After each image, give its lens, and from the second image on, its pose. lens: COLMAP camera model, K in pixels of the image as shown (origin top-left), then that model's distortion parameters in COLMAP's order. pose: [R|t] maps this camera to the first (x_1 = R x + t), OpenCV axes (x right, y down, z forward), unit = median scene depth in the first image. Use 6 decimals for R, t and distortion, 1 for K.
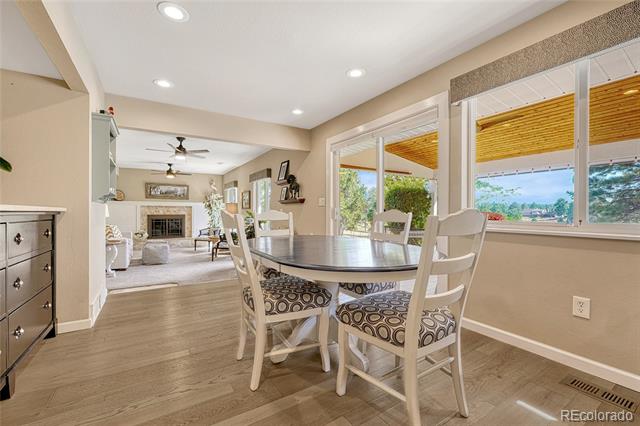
lens RADIAL K [[271.3, 0, 318.3], [0, 271.3, 213.2], [0, 0, 1]] dist [0.004802, -0.000220]
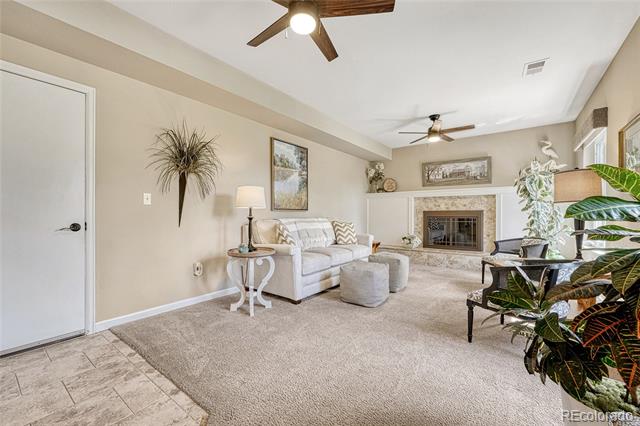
lens RADIAL K [[271.3, 0, 320.1], [0, 271.3, 215.1], [0, 0, 1]] dist [0.004802, -0.000220]
pose [[0.379347, 0.001869, -0.925253, -0.115488], [-0.004043, 0.999992, 0.000362, 0.017231], [0.925246, 0.003604, 0.379351, 0.531042]]
